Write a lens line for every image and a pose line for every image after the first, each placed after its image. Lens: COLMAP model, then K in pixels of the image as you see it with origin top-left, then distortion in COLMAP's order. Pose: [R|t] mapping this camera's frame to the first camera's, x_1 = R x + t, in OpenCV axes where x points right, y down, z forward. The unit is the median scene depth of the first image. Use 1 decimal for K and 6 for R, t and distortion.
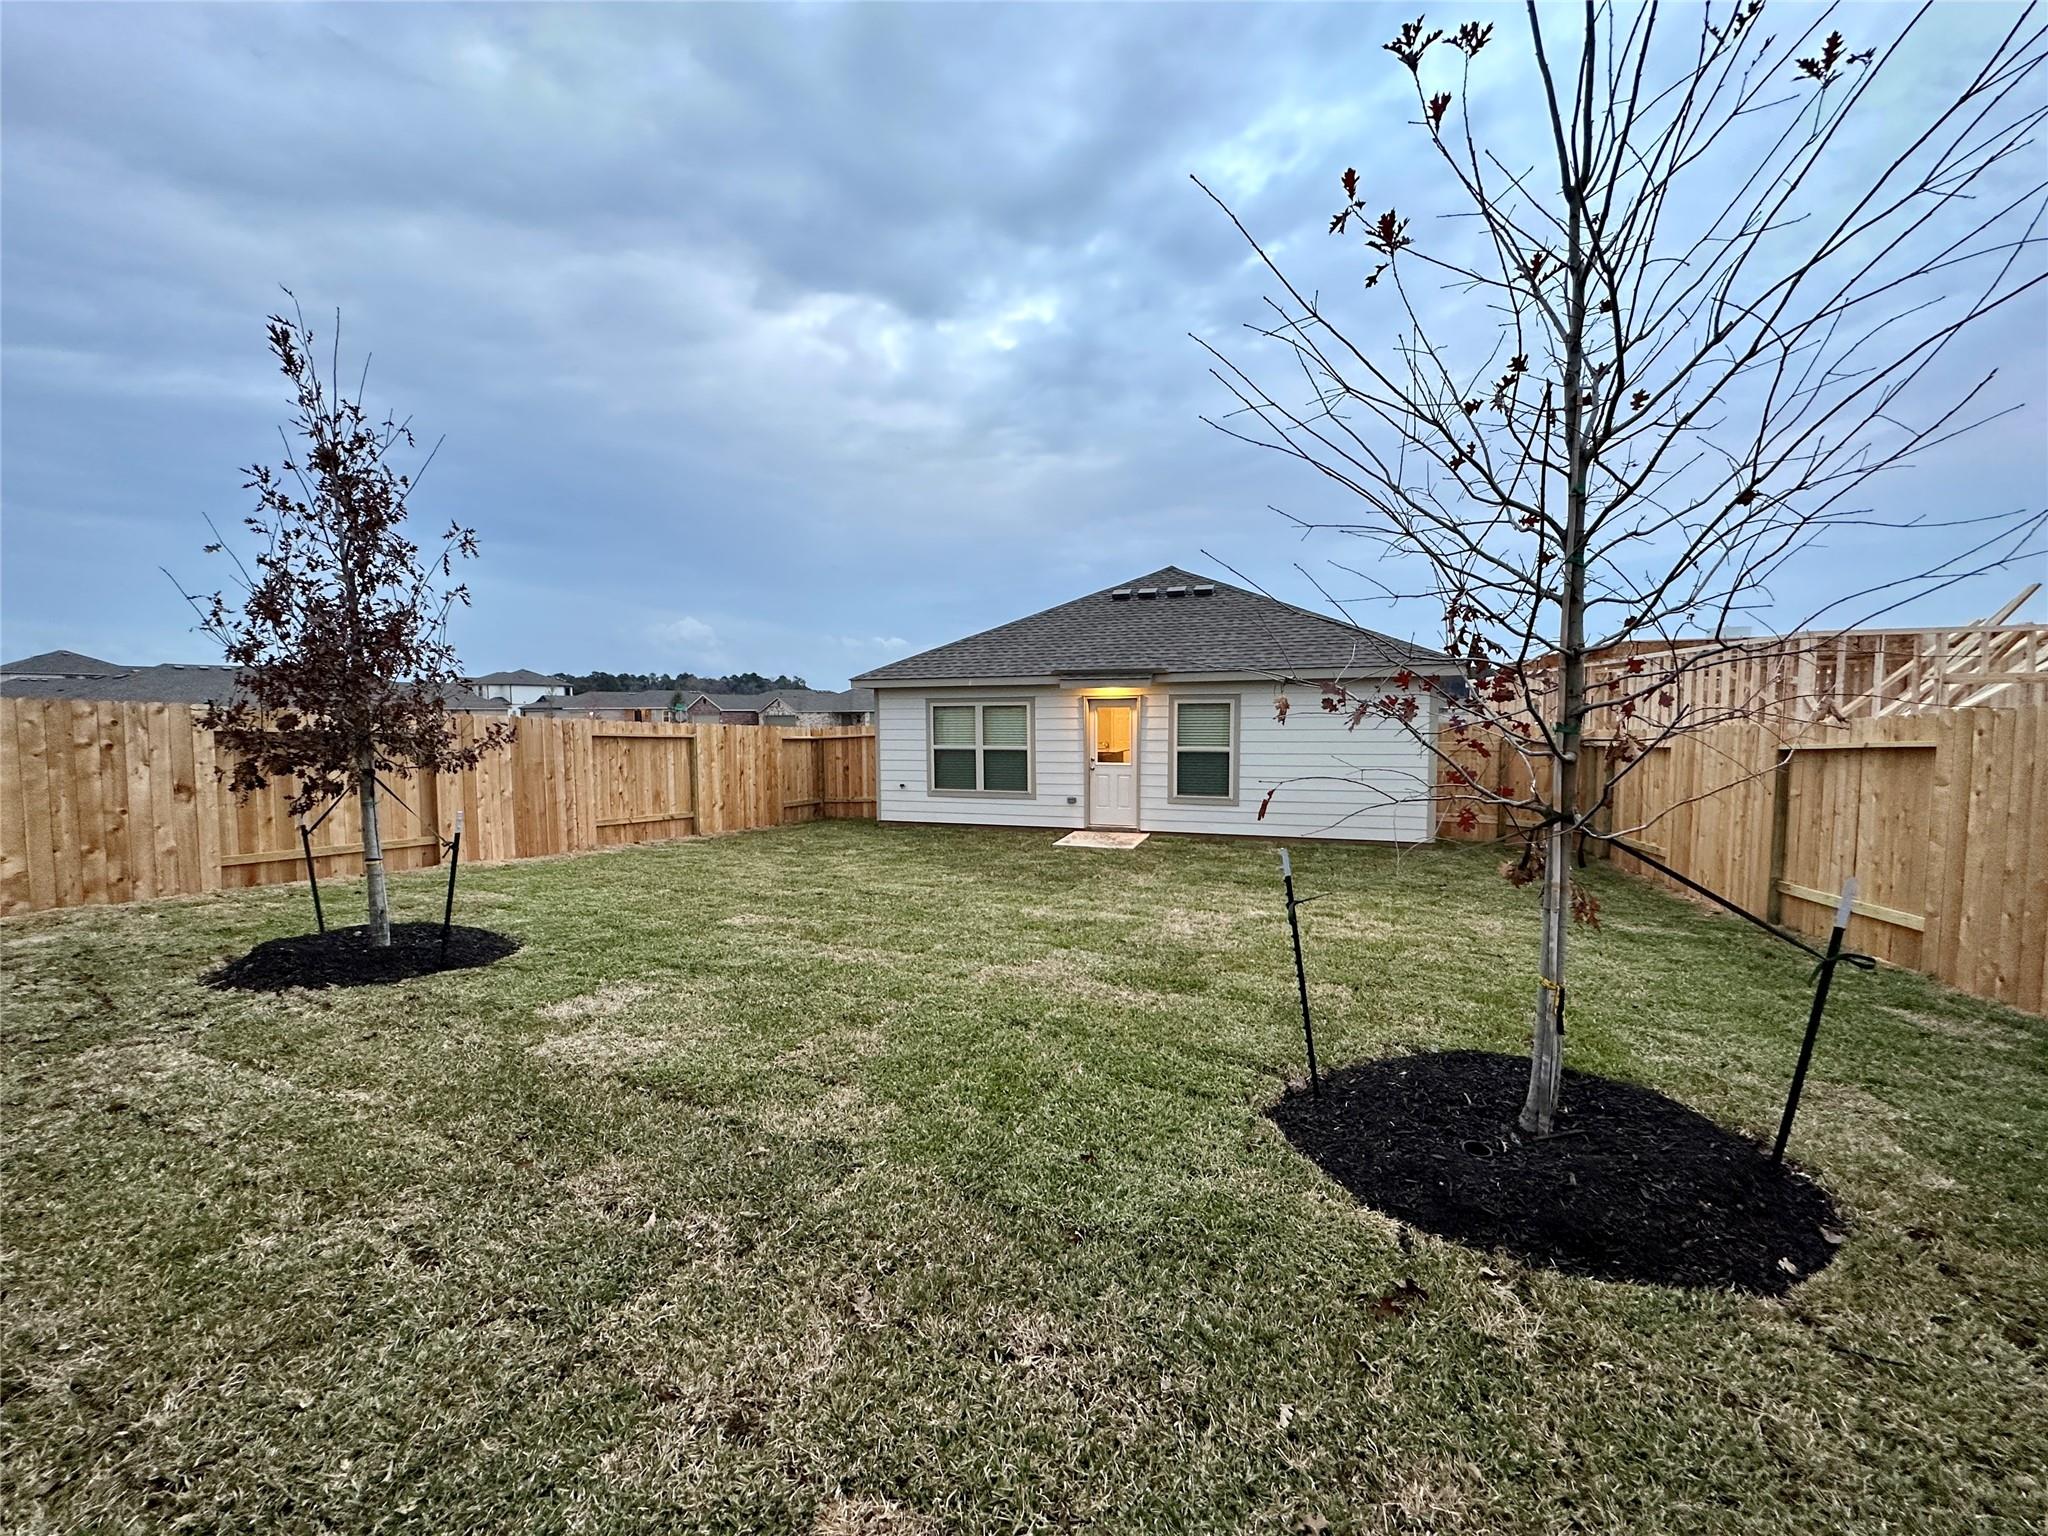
lens RADIAL K [[817.8, 0, 1035.2], [0, 817.8, 761.7], [0, 0, 1]] dist [-0.002615, 0.000543]
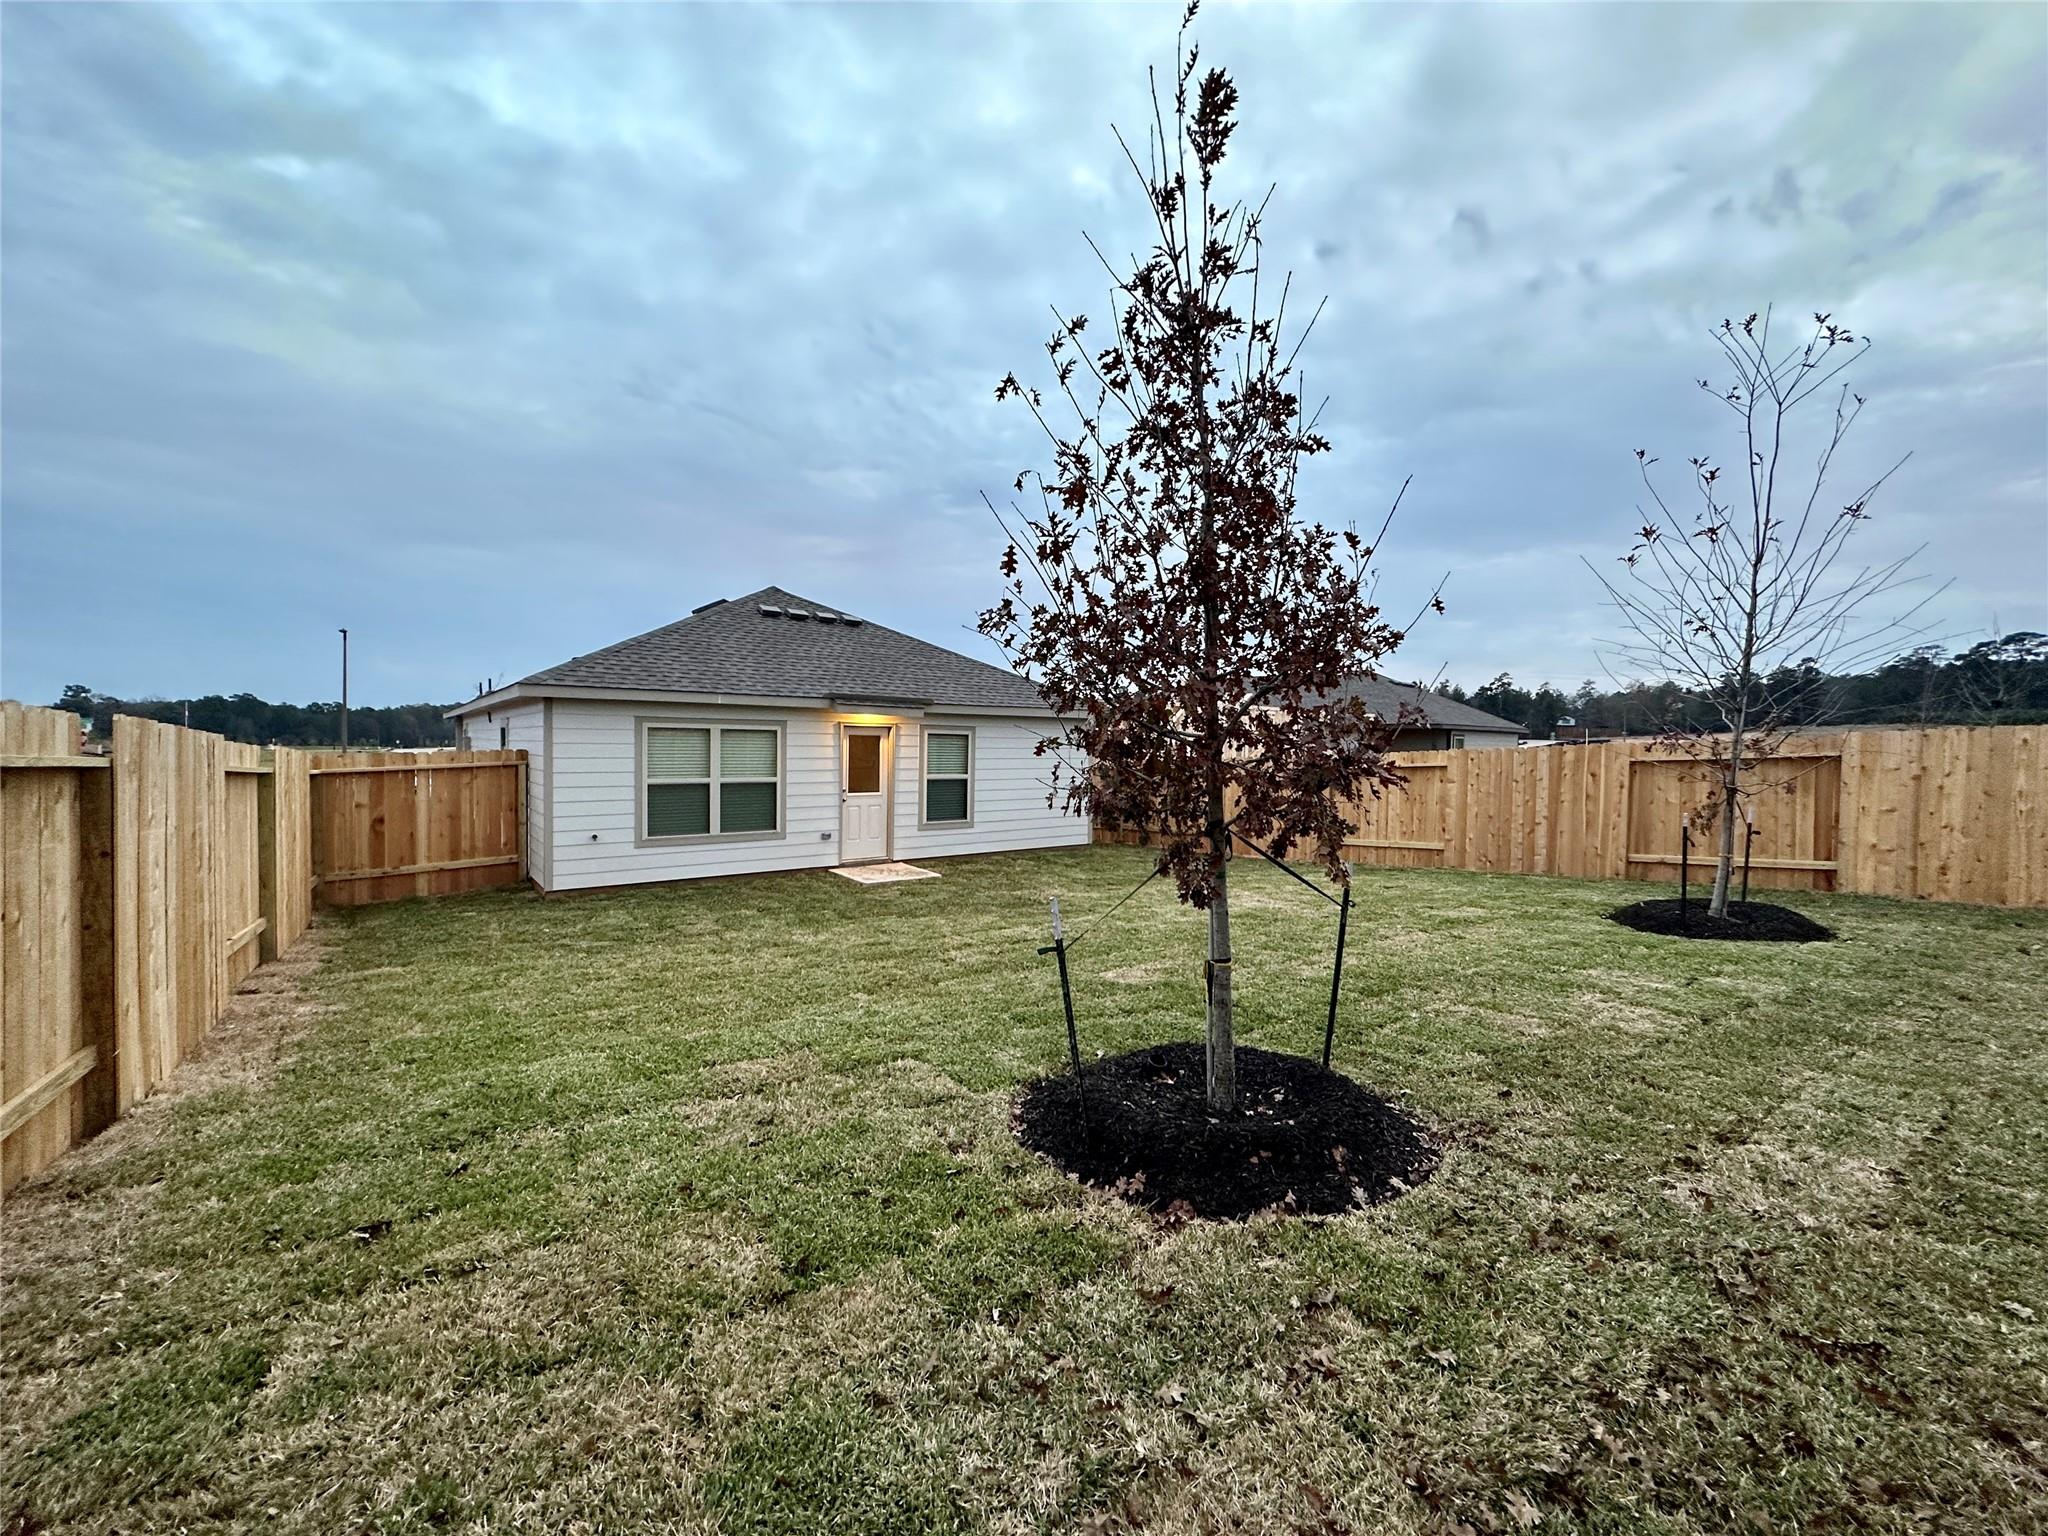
lens RADIAL K [[817.8, 0, 1031.8], [0, 817.8, 777.8], [0, 0, 1]] dist [-0.002615, 0.000543]
pose [[0.537843, -0.020520, 0.842795, -0.587504], [0.033144, 0.999446, 0.003182, -0.012578], [-0.842393, 0.026222, 0.538225, 0.312248]]
